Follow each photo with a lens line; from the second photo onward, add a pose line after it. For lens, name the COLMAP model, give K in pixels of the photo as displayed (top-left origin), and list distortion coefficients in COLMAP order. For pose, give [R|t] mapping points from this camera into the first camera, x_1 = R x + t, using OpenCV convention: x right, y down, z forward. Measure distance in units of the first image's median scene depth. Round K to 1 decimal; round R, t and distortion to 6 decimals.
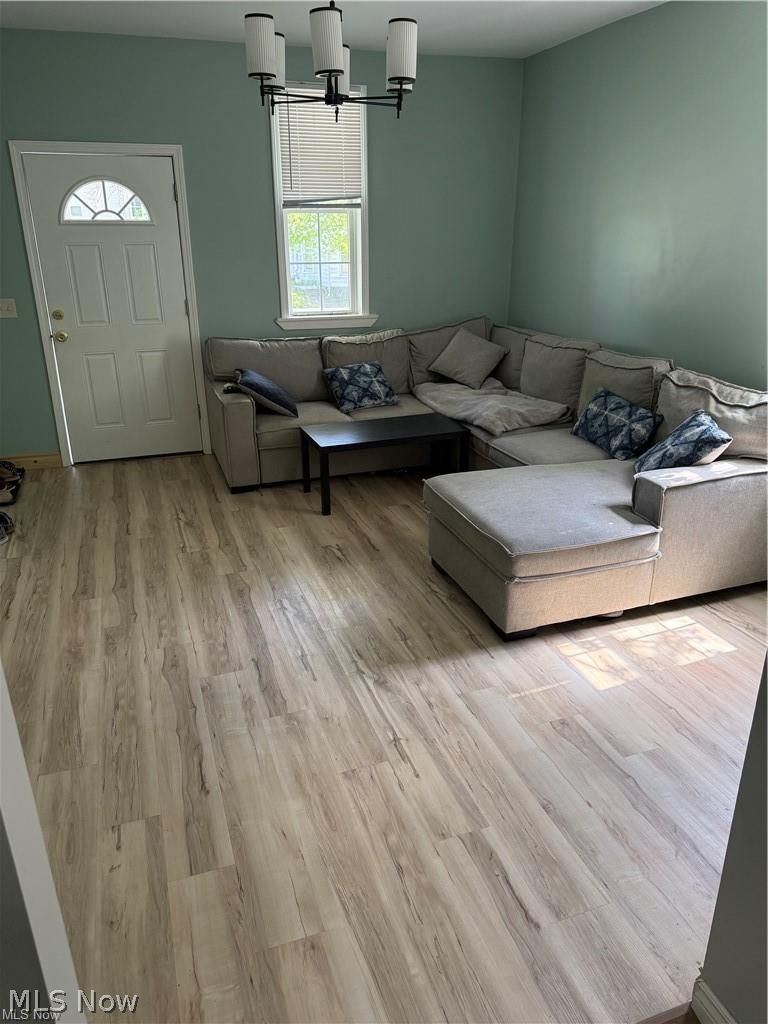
lens RADIAL K [[724.7, 0, 378.4], [0, 724.7, 513.3], [0, 0, 1]] dist [0.070466, -0.064742]
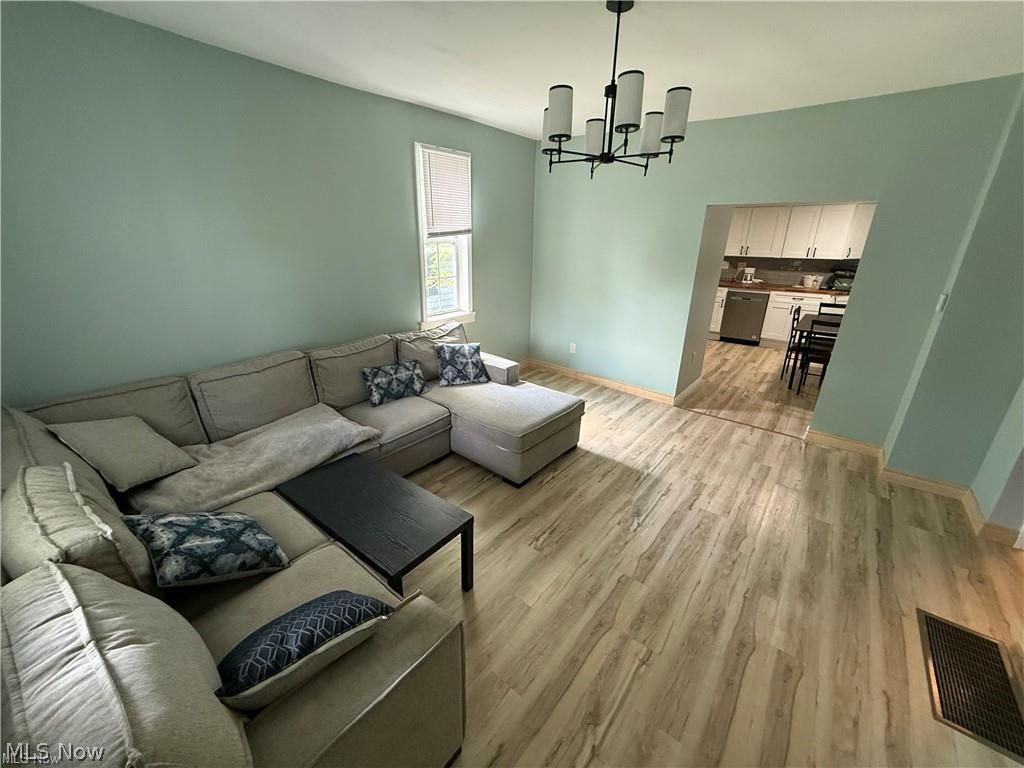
lens RADIAL K [[415.2, 0, 513.1], [0, 415.2, 384.5], [0, 0, 1]] dist [-0.000711, 0.000590]
pose [[-0.541092, -0.285393, 0.791056, -0.532836], [0.299732, 0.813433, 0.498486, -0.534446], [-0.785735, 0.506832, -0.354601, 1.295192]]
